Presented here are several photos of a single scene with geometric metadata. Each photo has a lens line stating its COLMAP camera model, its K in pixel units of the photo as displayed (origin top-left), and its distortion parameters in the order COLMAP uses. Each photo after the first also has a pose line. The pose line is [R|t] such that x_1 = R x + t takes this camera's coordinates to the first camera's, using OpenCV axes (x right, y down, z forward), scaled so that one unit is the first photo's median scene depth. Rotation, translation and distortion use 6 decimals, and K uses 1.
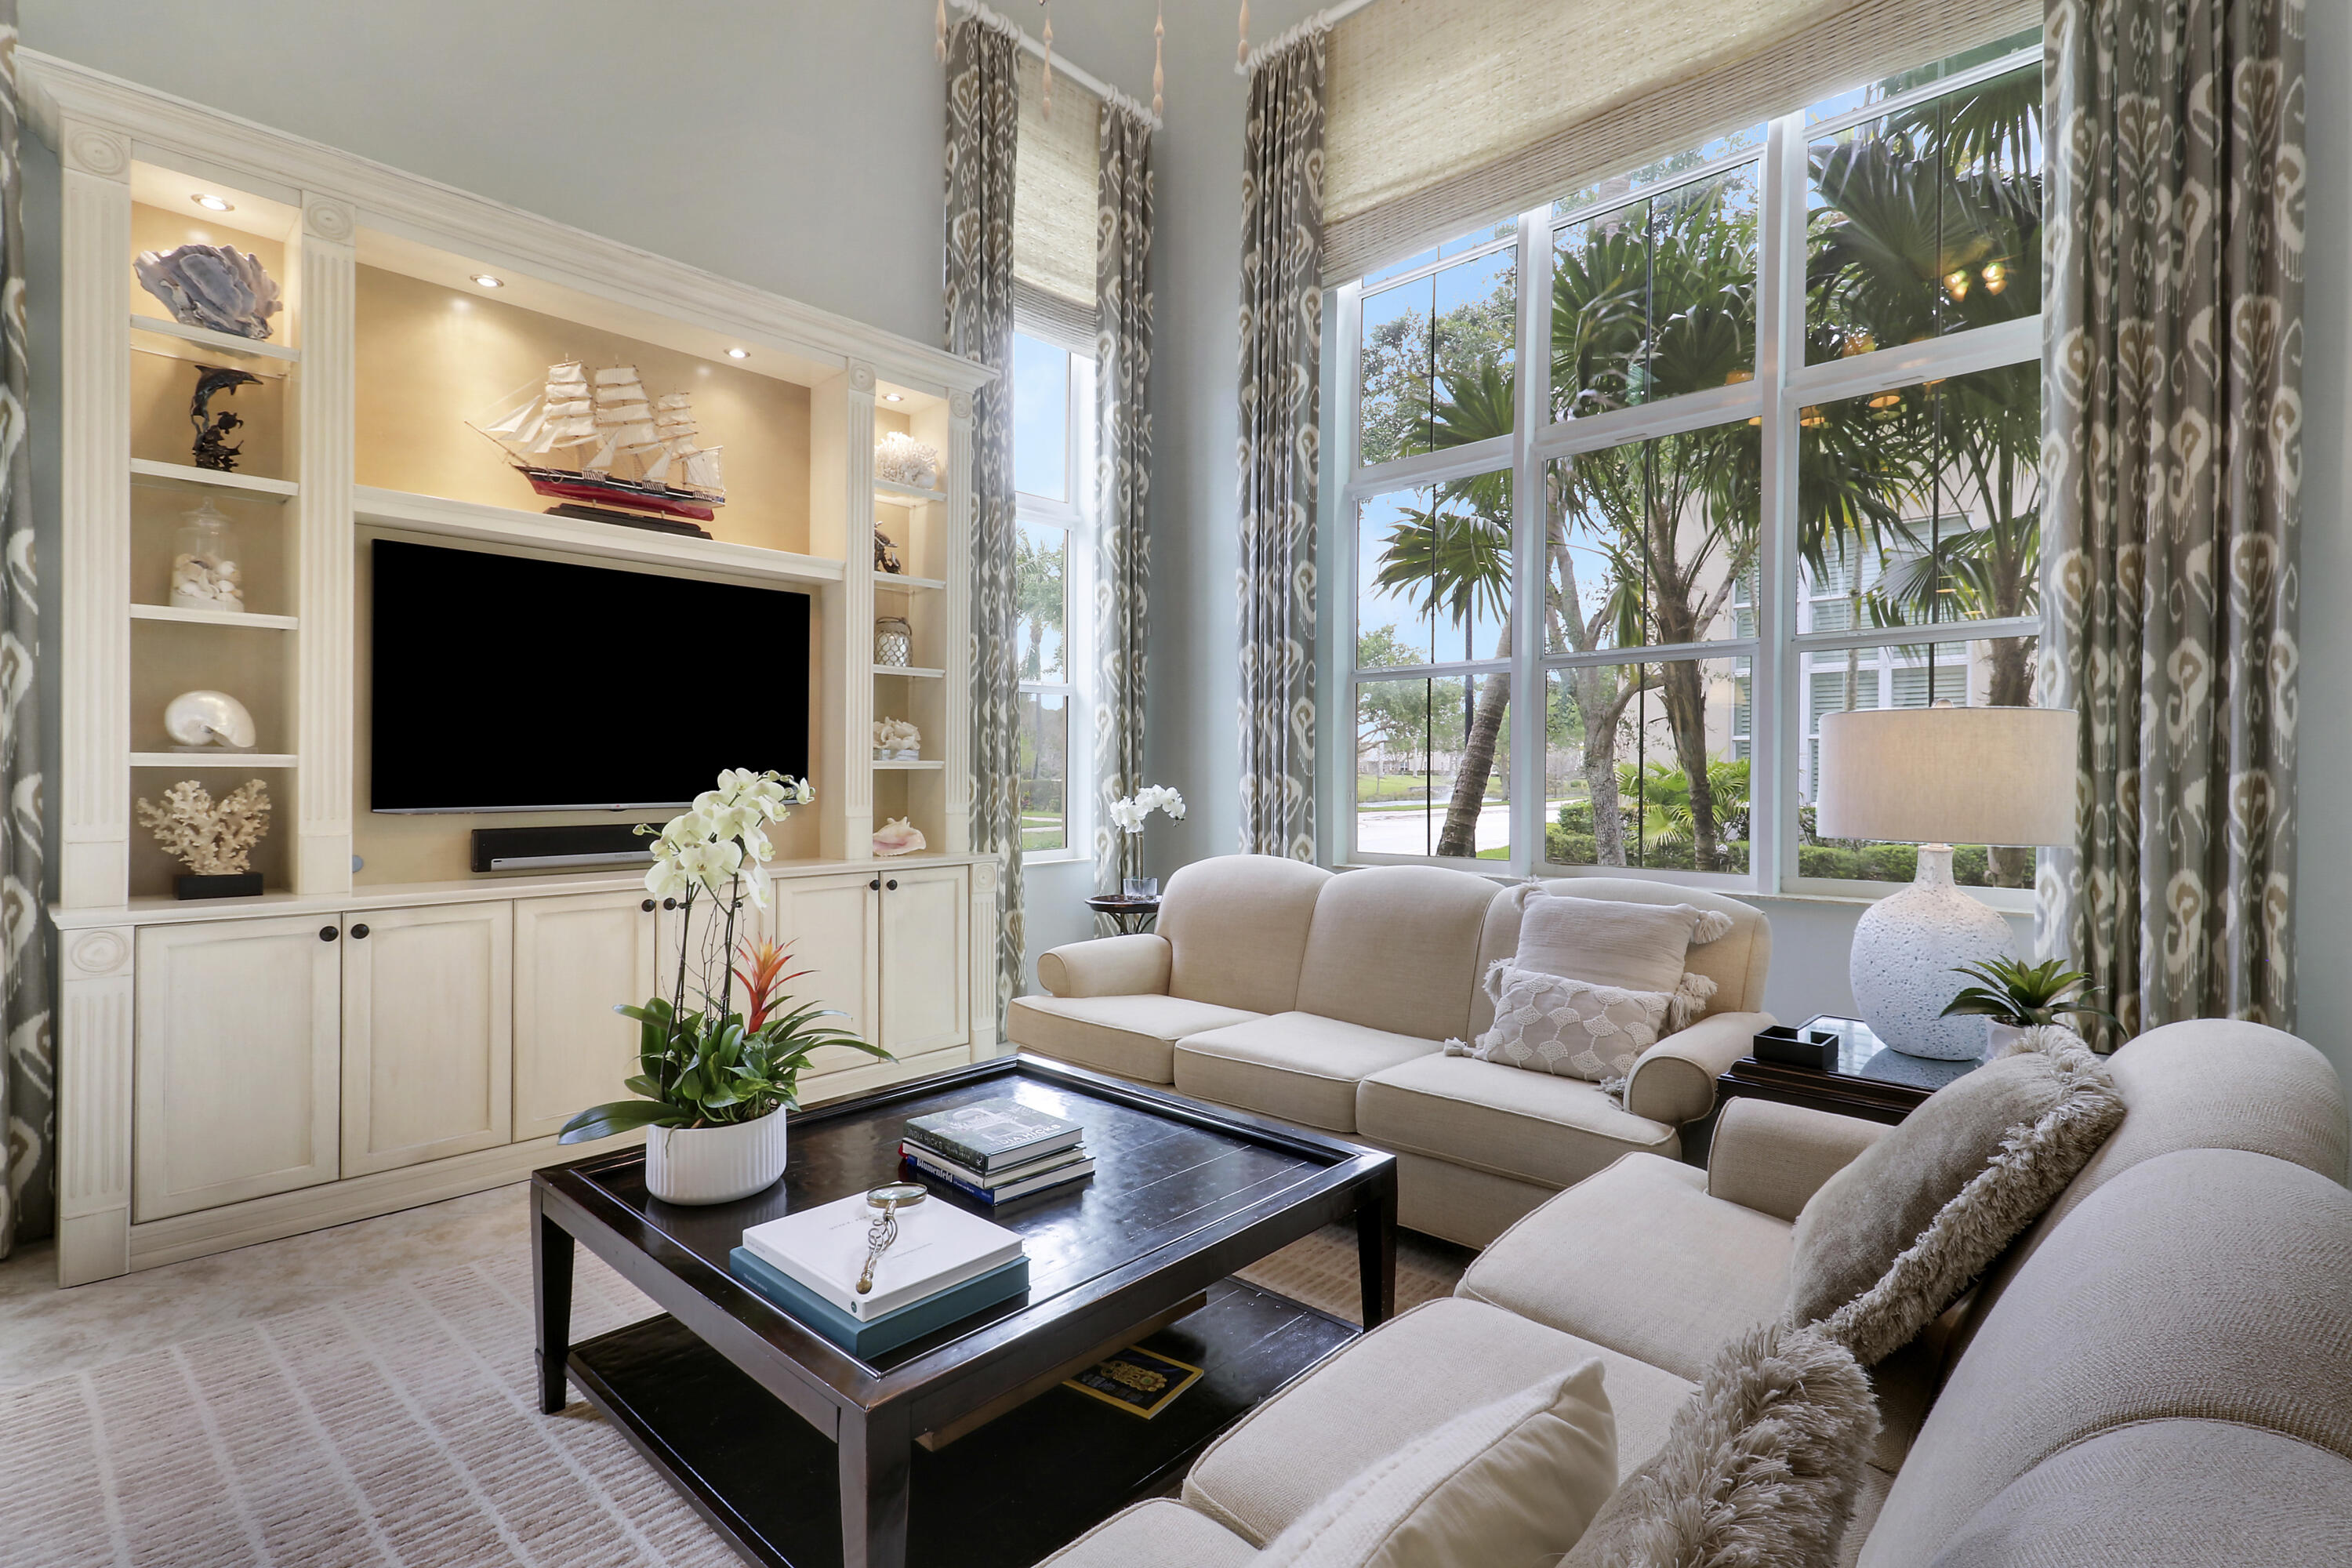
lens RADIAL K [[1106.1, 0, 1168.6], [0, 1106.1, 802.8], [0, 0, 1]] dist [0.007155, -0.008791]
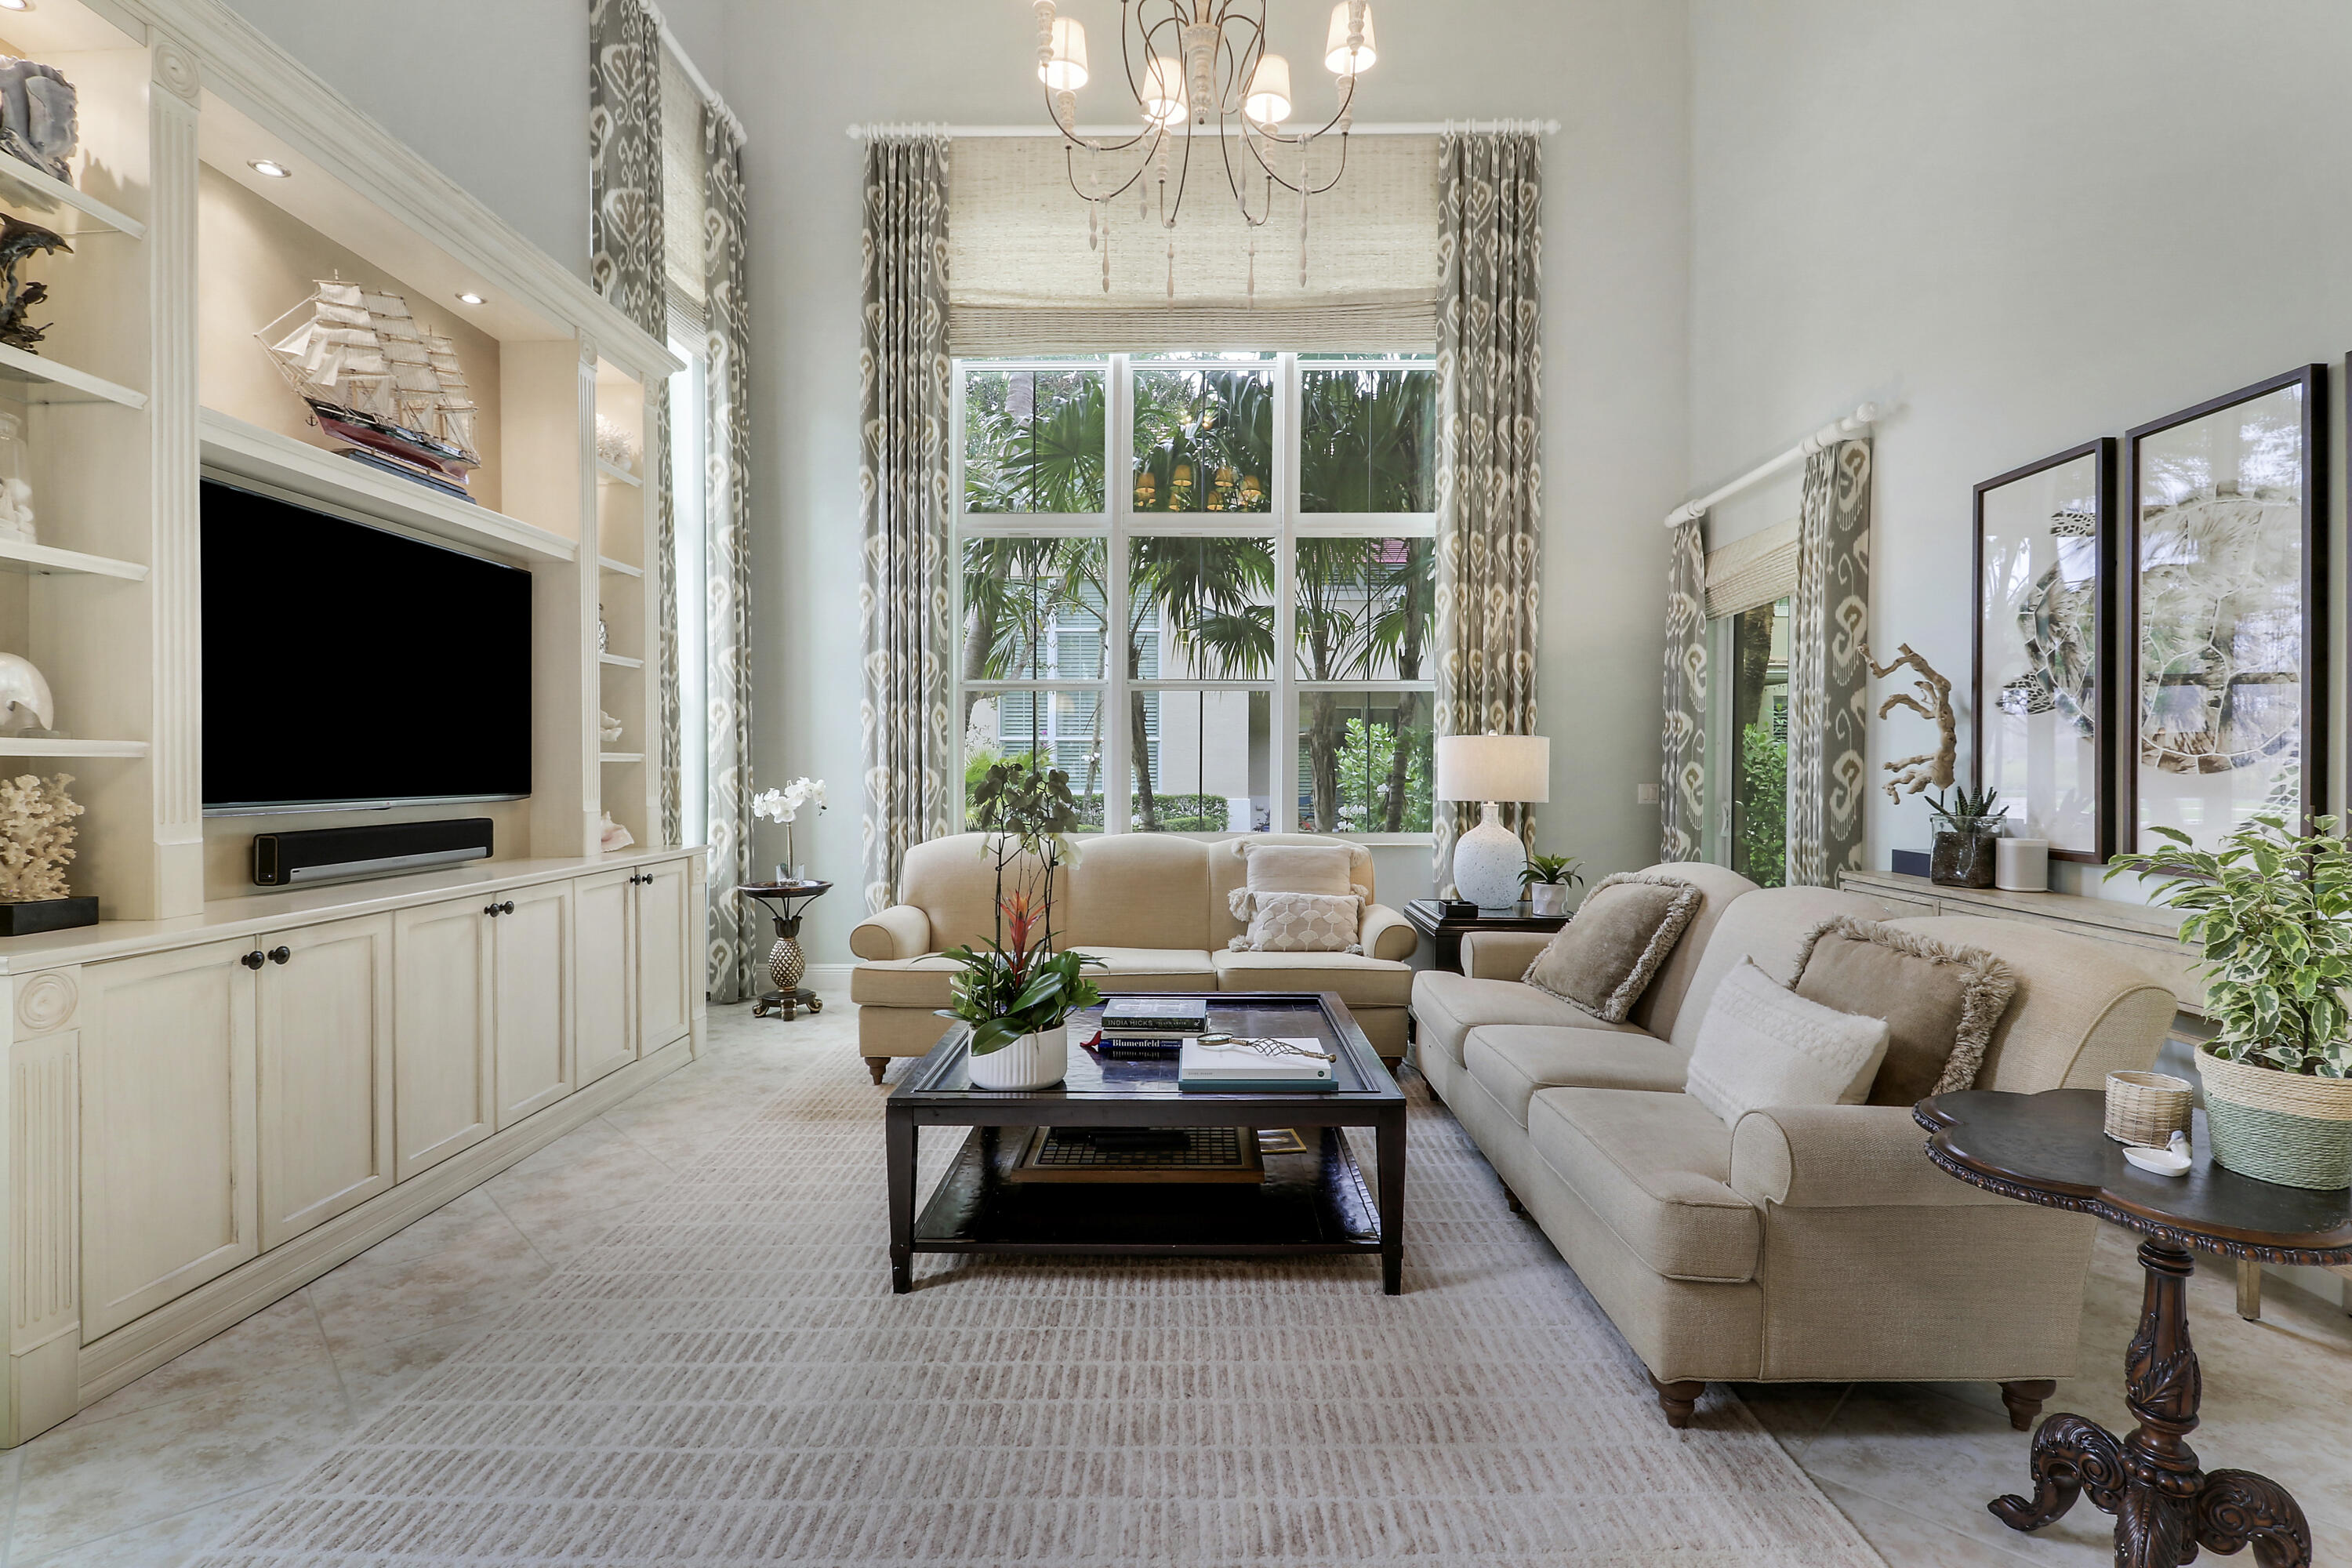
lens RADIAL K [[1106.1, 0, 1170.4], [0, 1106.1, 810.9], [0, 0, 1]] dist [0.007155, -0.008791]
pose [[0.740719, -0.024481, 0.671369, -0.602456], [0.014275, 0.999684, 0.020703, 0.000126], [-0.671663, -0.005751, 0.740834, -0.053368]]
